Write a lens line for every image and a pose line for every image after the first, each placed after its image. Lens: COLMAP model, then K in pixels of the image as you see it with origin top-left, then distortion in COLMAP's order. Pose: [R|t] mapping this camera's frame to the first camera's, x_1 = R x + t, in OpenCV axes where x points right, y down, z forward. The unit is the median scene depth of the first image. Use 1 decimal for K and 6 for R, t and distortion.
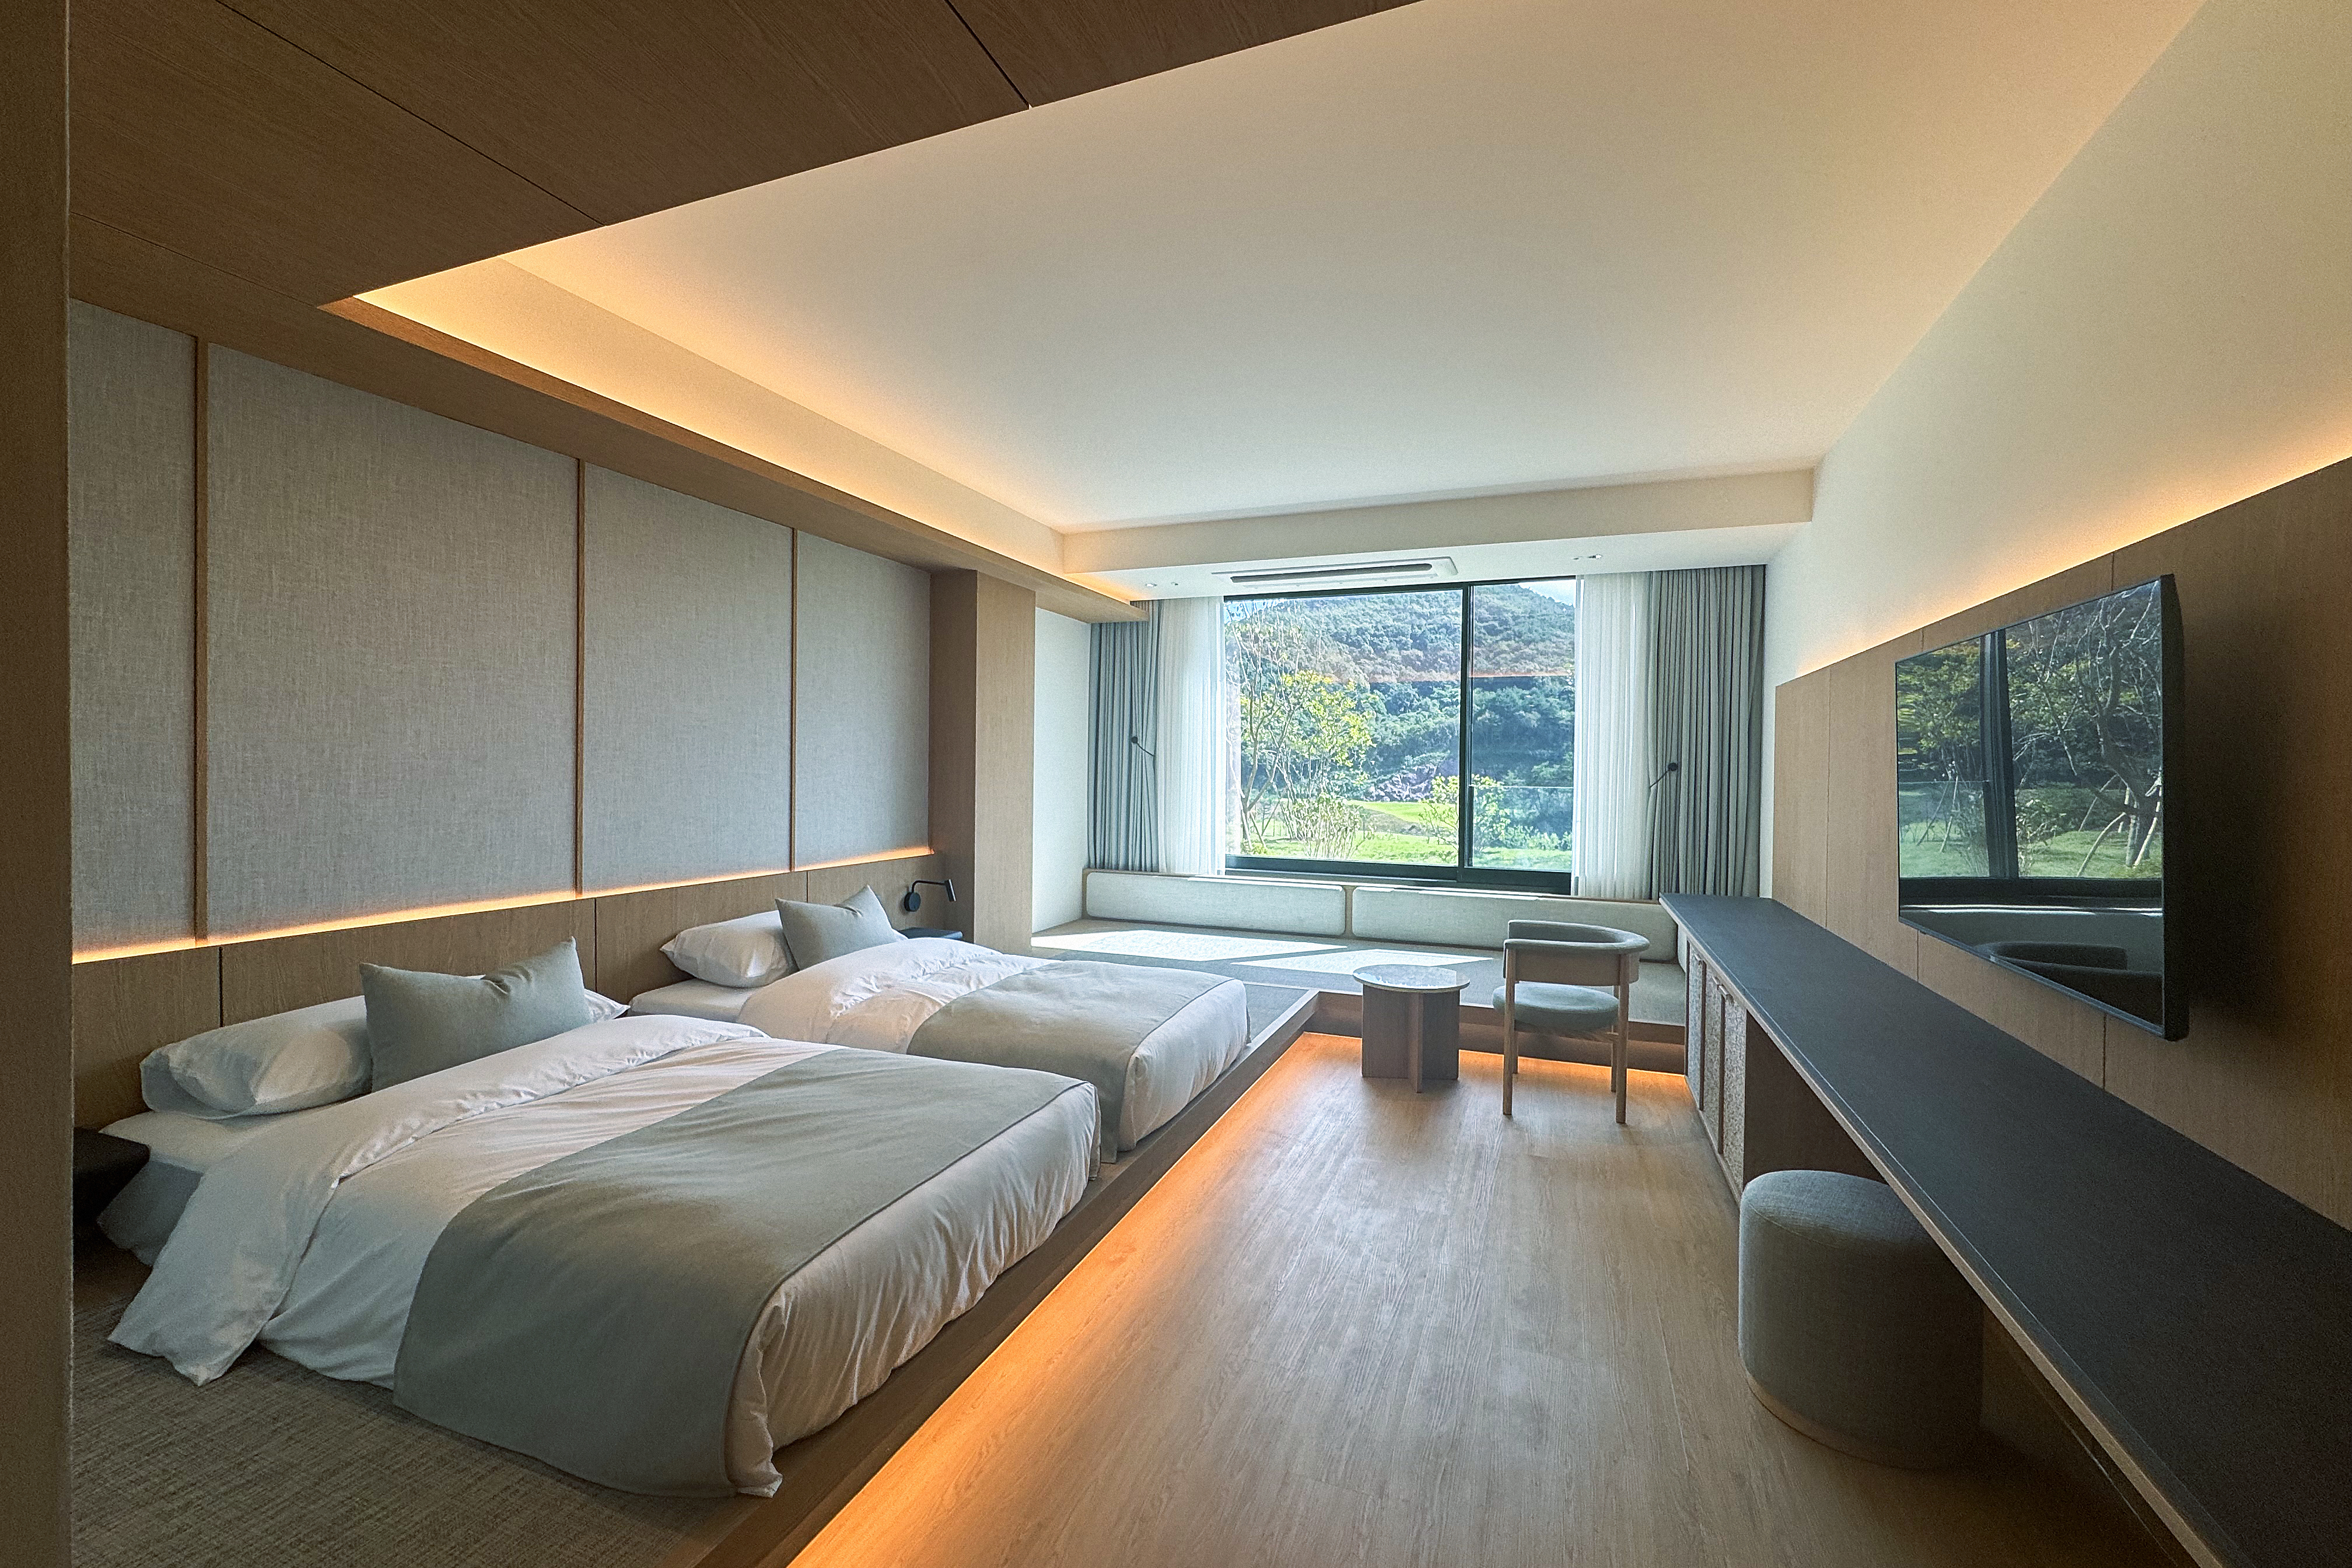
lens RADIAL K [[935.7, 0, 1176.0], [0, 935.7, 784.0], [0, 0, 1]] dist [-0.000589, -0.000021]
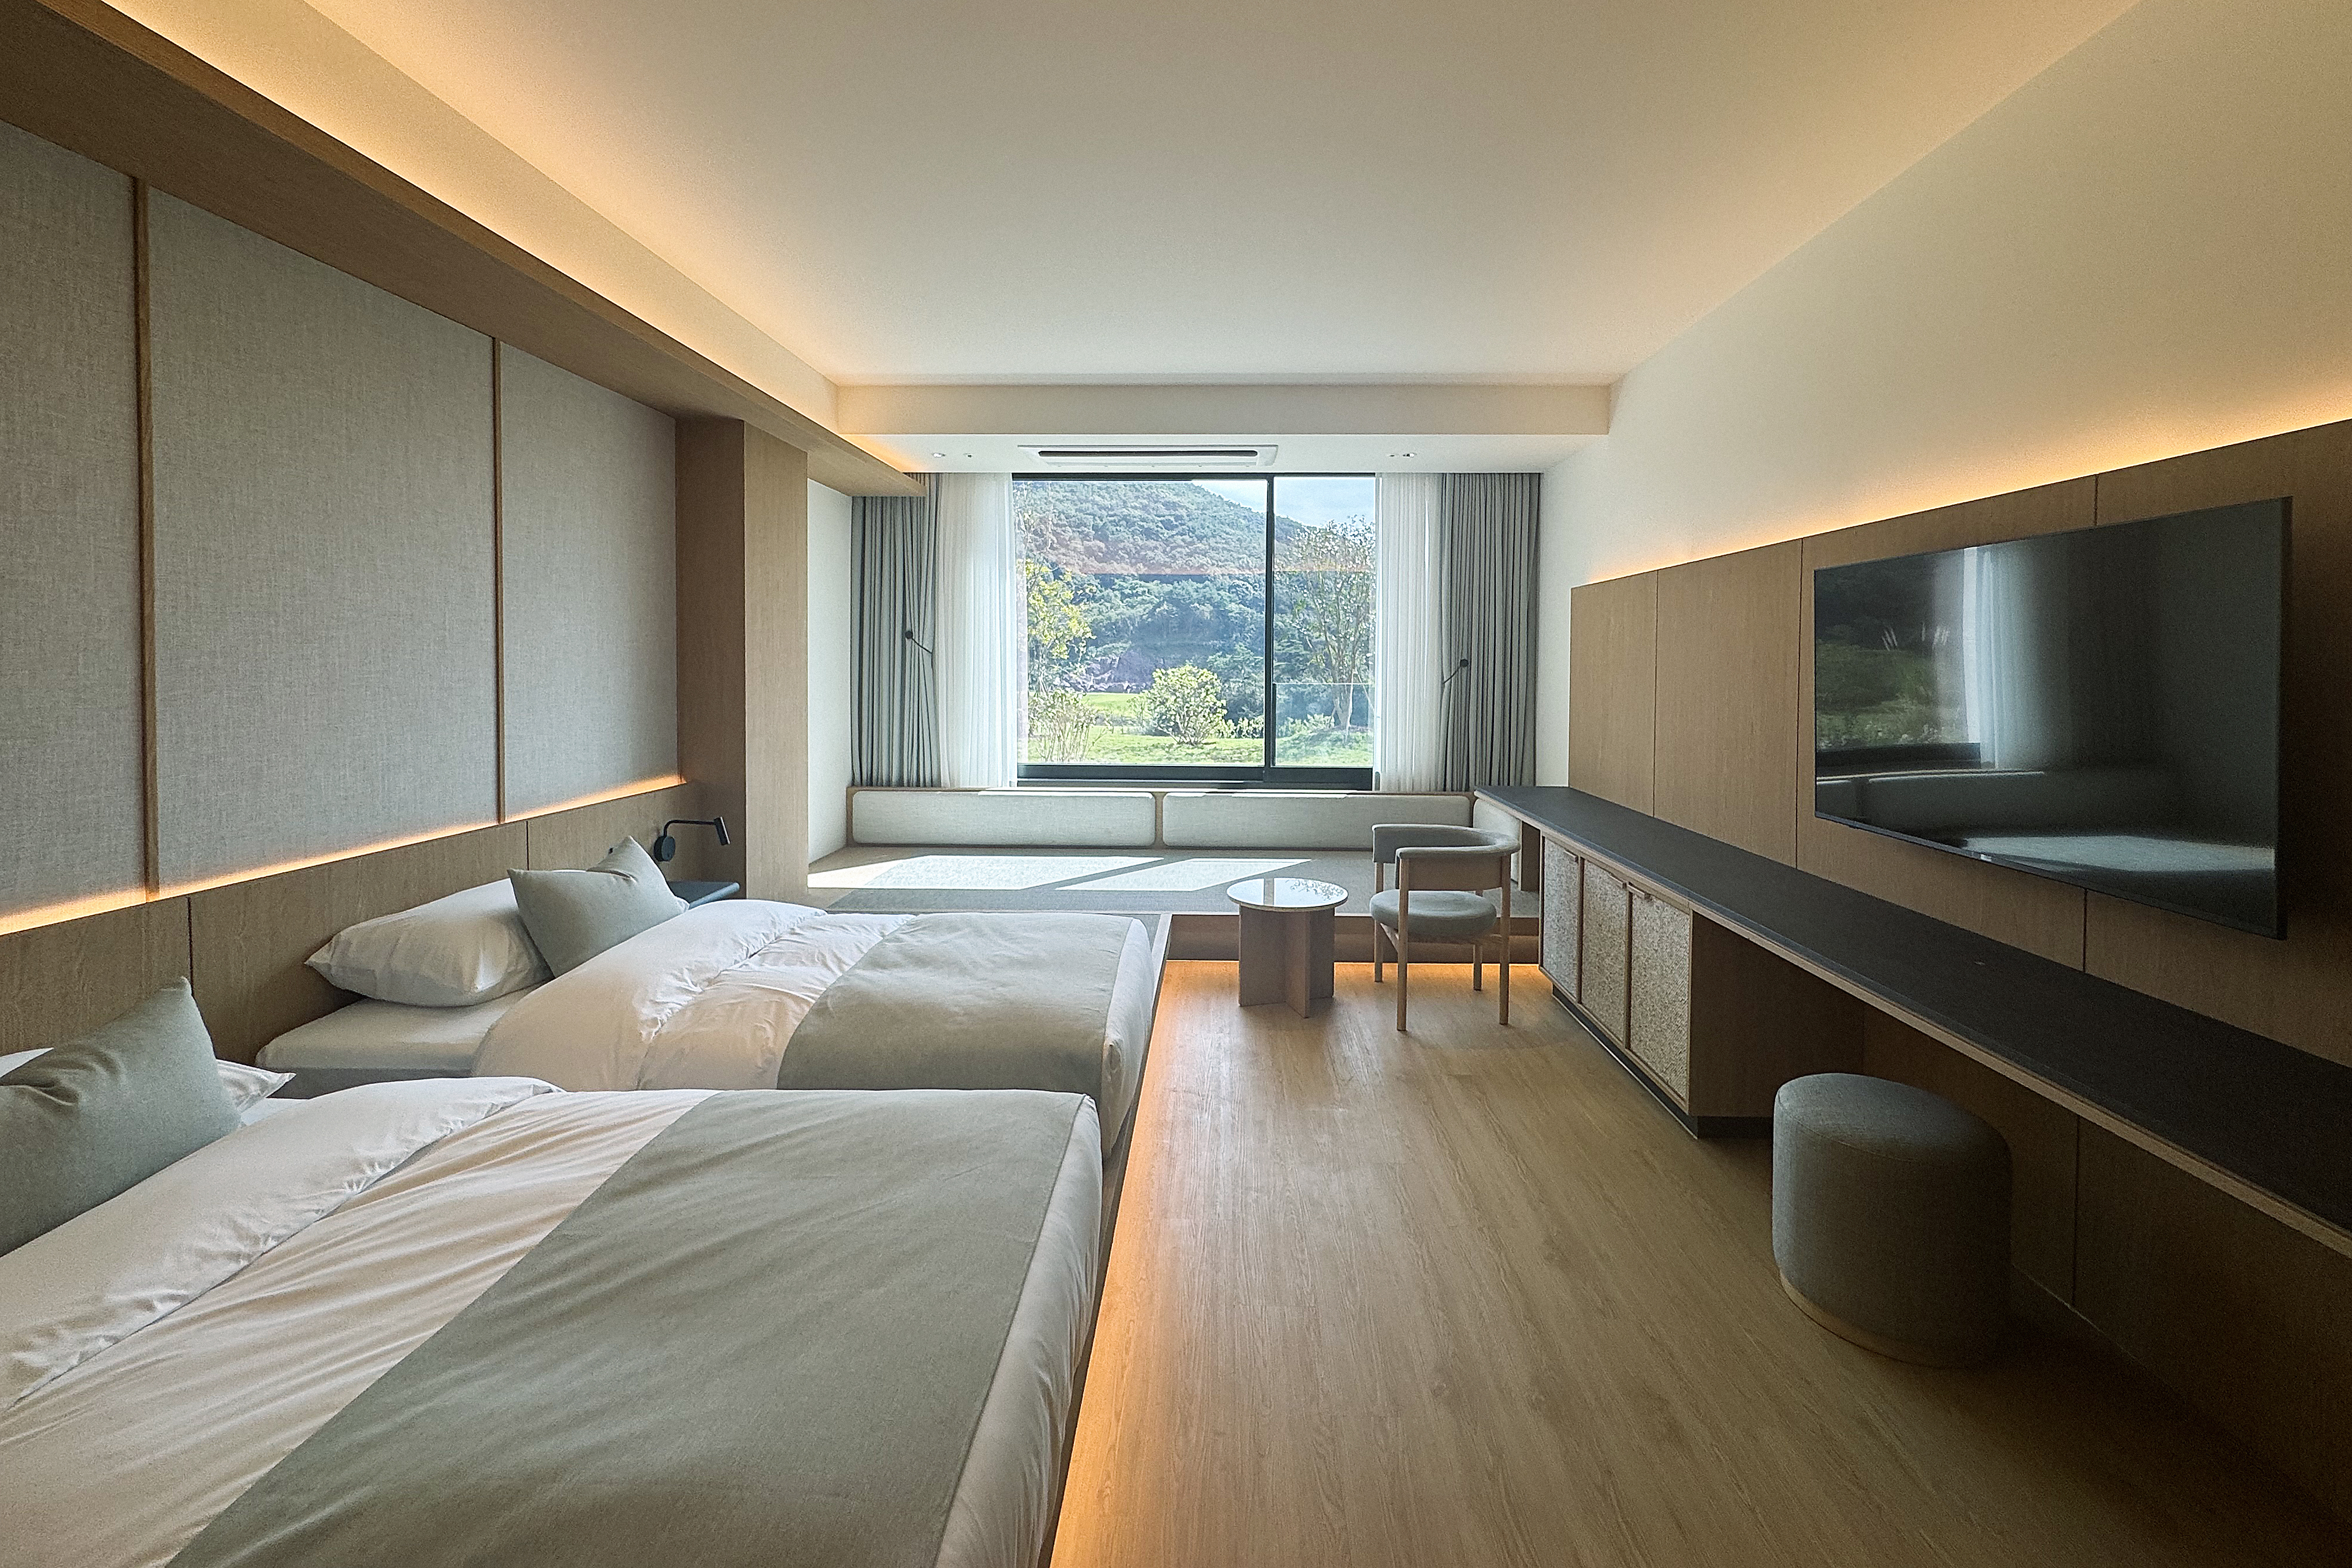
lens RADIAL K [[953.1, 0, 1184.1], [0, 953.1, 687.7], [0, 0, 1]] dist [-0.000333, 0.000009]
pose [[0.941962, -0.015952, 0.335341, -0.164271], [0.011563, 0.999819, 0.015082, -0.014292], [-0.335521, -0.010329, 0.941976, 0.146548]]
